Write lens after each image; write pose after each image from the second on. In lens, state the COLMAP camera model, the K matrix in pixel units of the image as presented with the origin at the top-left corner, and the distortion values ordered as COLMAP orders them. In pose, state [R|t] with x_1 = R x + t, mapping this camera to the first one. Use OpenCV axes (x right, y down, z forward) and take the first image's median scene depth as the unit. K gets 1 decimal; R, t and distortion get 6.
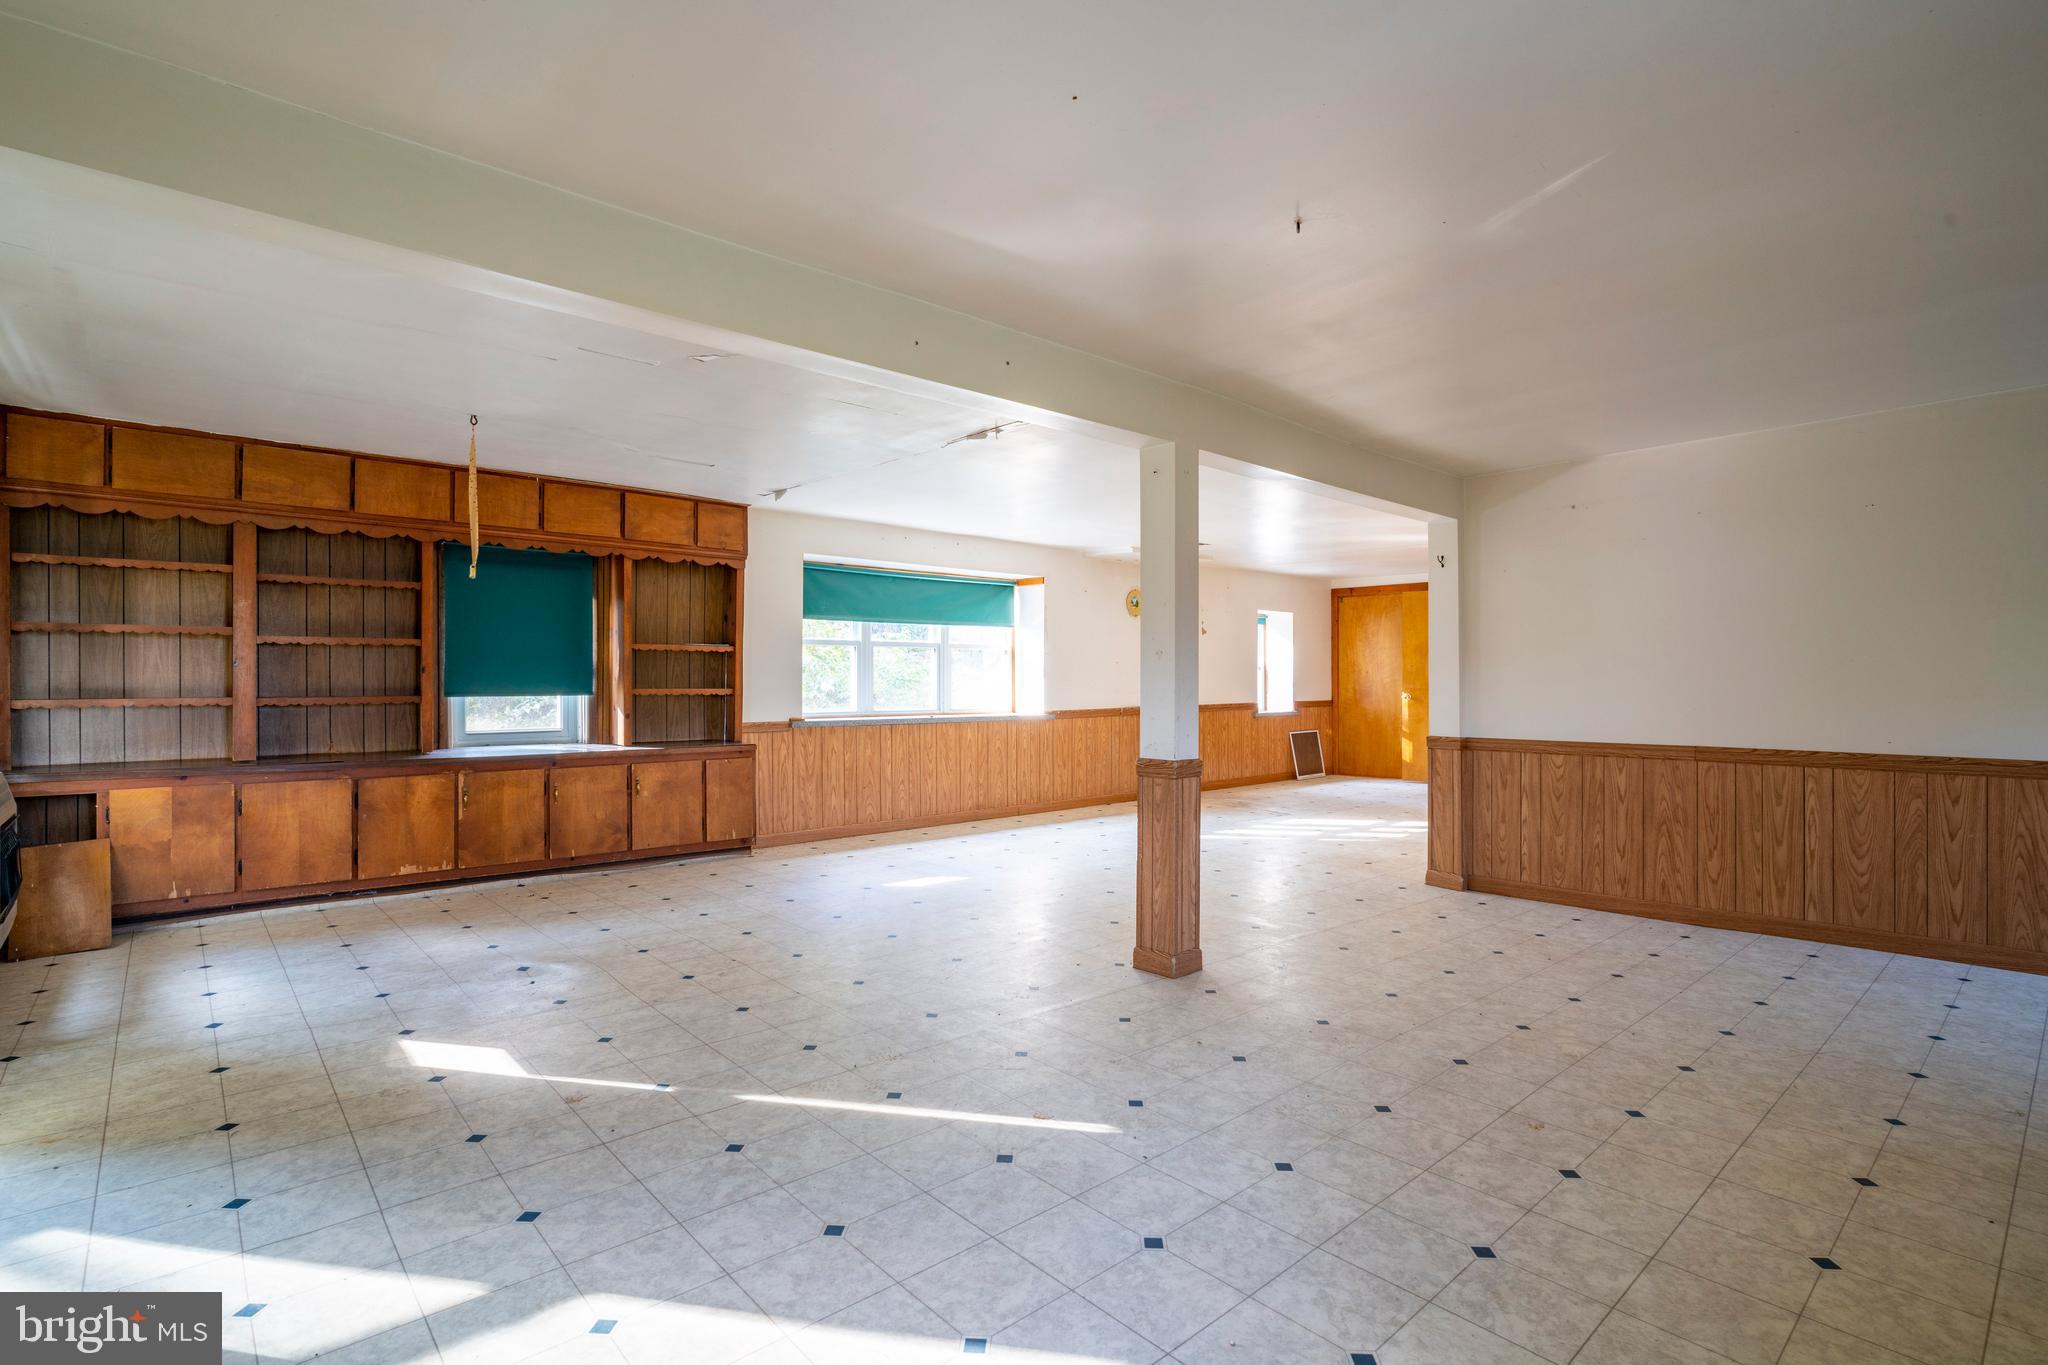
lens RADIAL K [[972.0, 0, 1022.0], [0, 972.0, 737.6], [0, 0, 1]] dist [-0.017652, 0.000789]
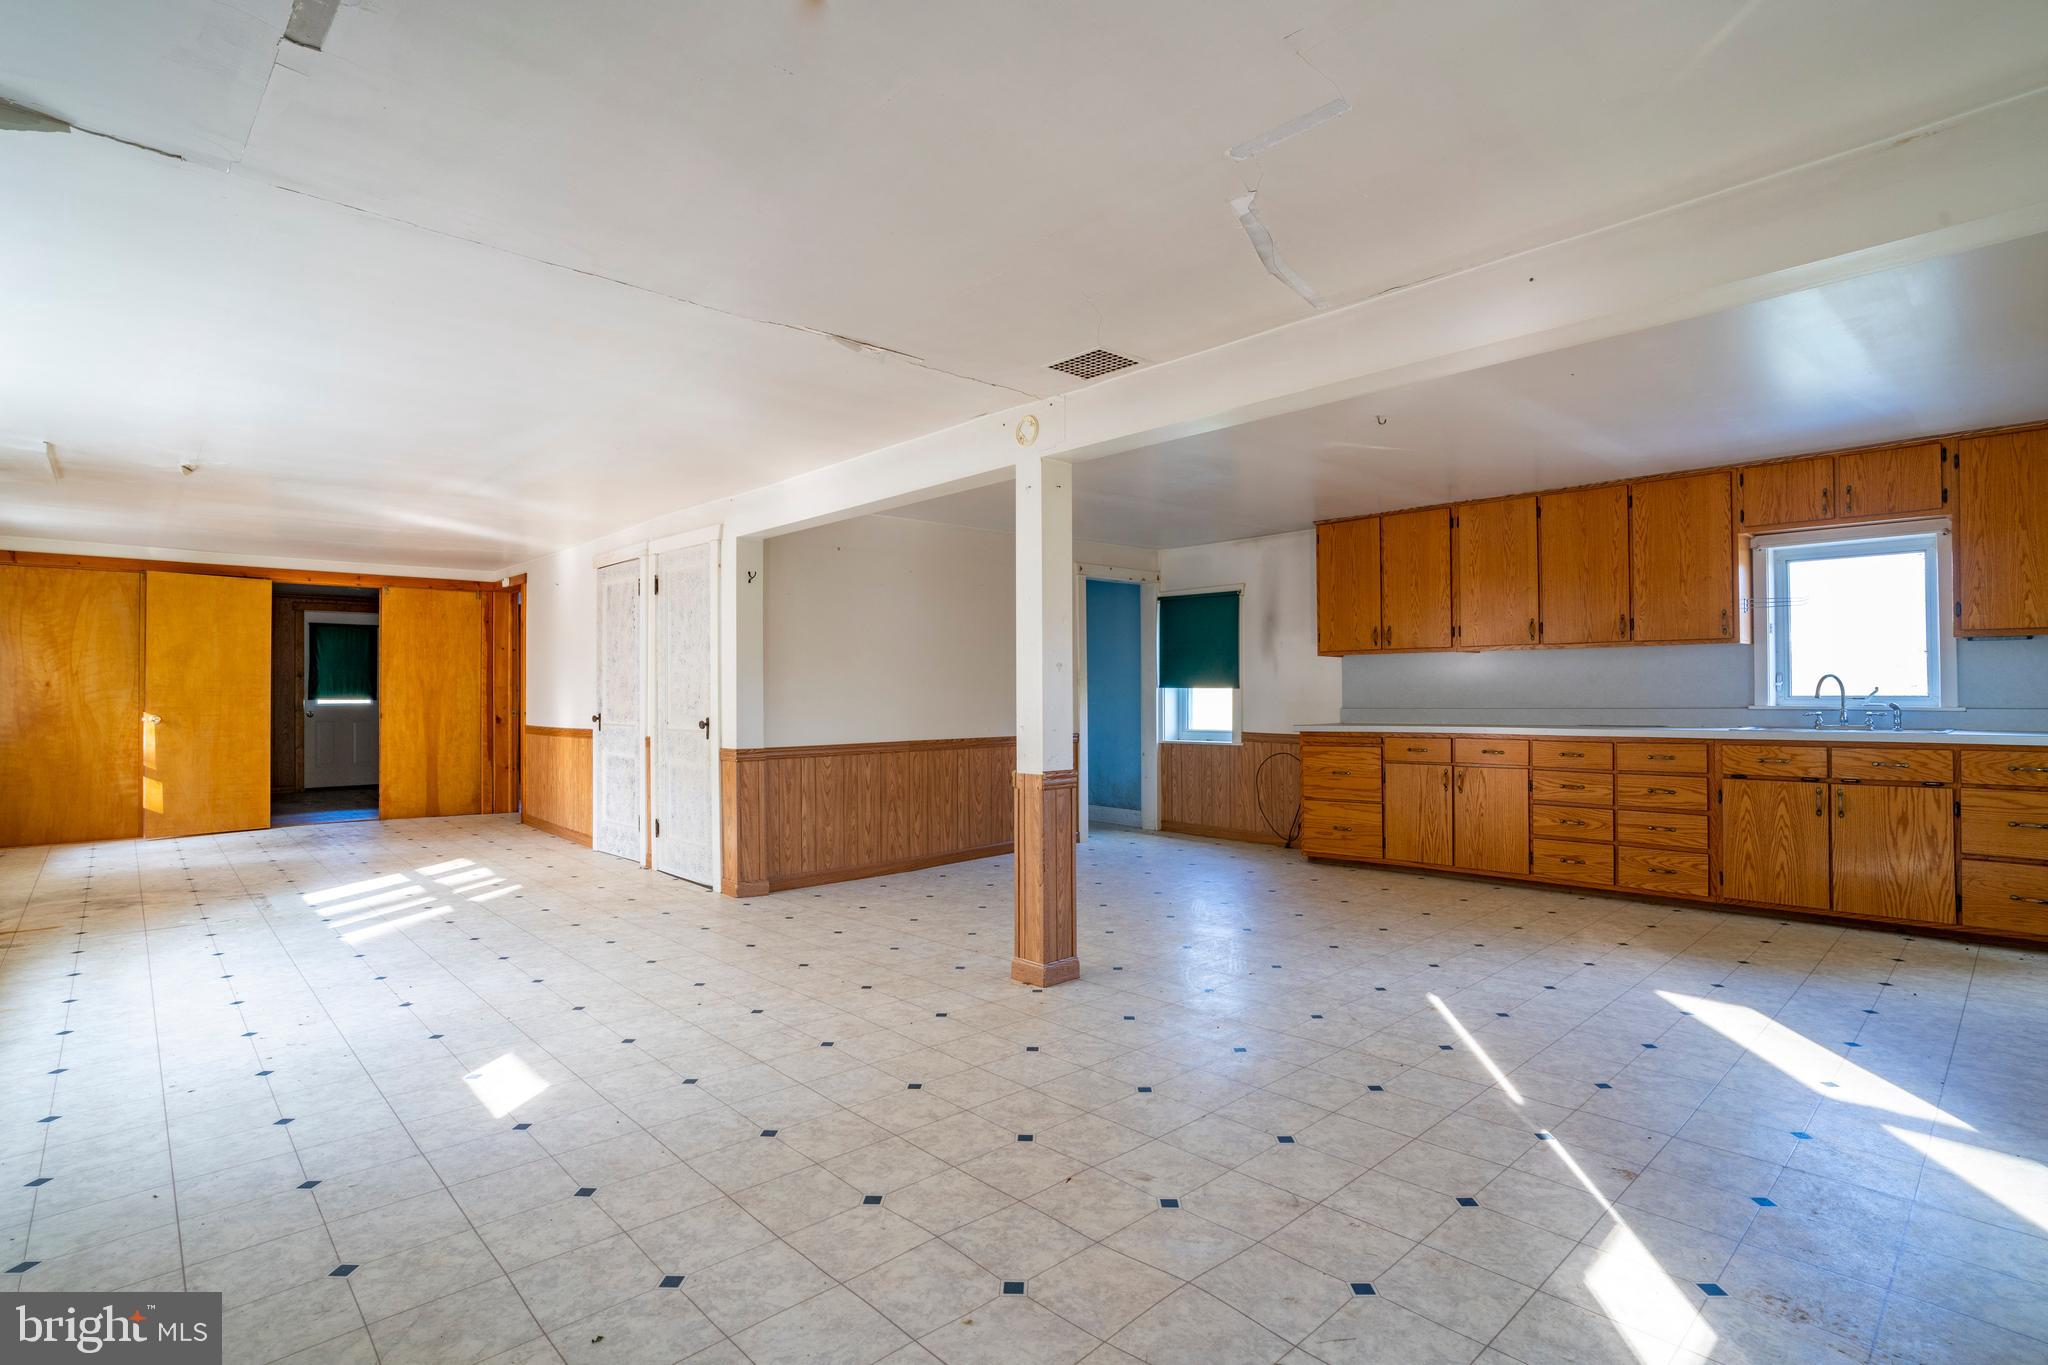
lens RADIAL K [[1011.6, 0, 1030.8], [0, 1011.6, 672.6], [0, 0, 1]] dist [-0.058004, 0.029451]
pose [[-0.039403, 0.021941, 0.998982, -1.037429], [0.061427, 0.997921, -0.019495, -0.068715], [-0.997333, 0.060596, -0.040669, 1.196899]]
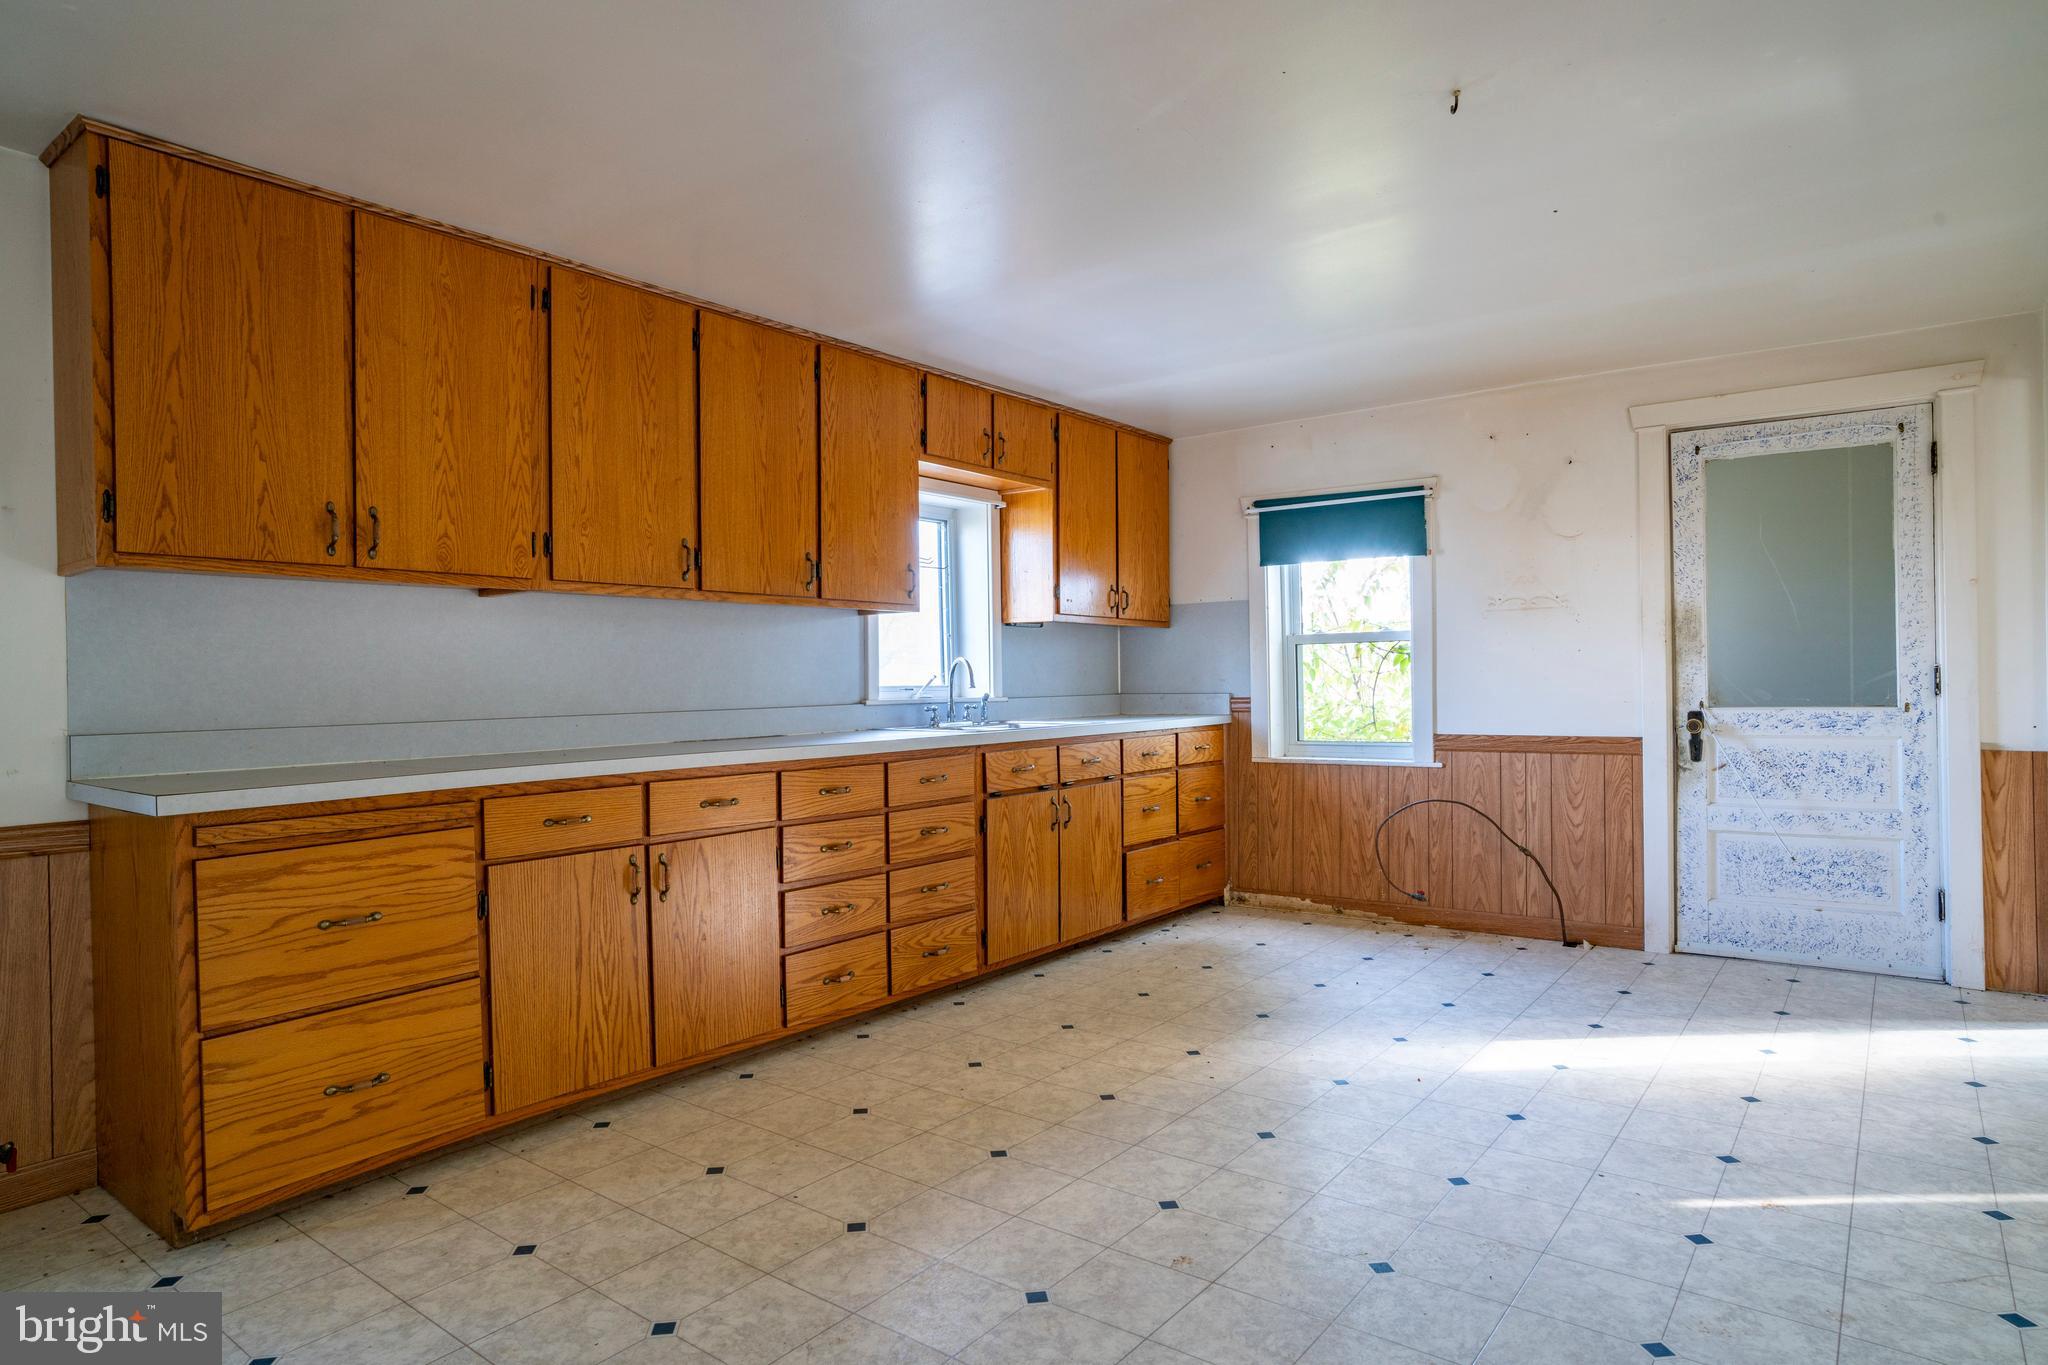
lens RADIAL K [[1163.0, 0, 1024.0], [0, 1163.0, 682.5], [0, 0, 1]] dist [-0.057420, 0.043118]
pose [[-0.982468, 0.015985, -0.185743, 0.594578], [0.005705, 0.998429, 0.055746, -0.070299], [0.186342, 0.053709, -0.981016, 1.336716]]
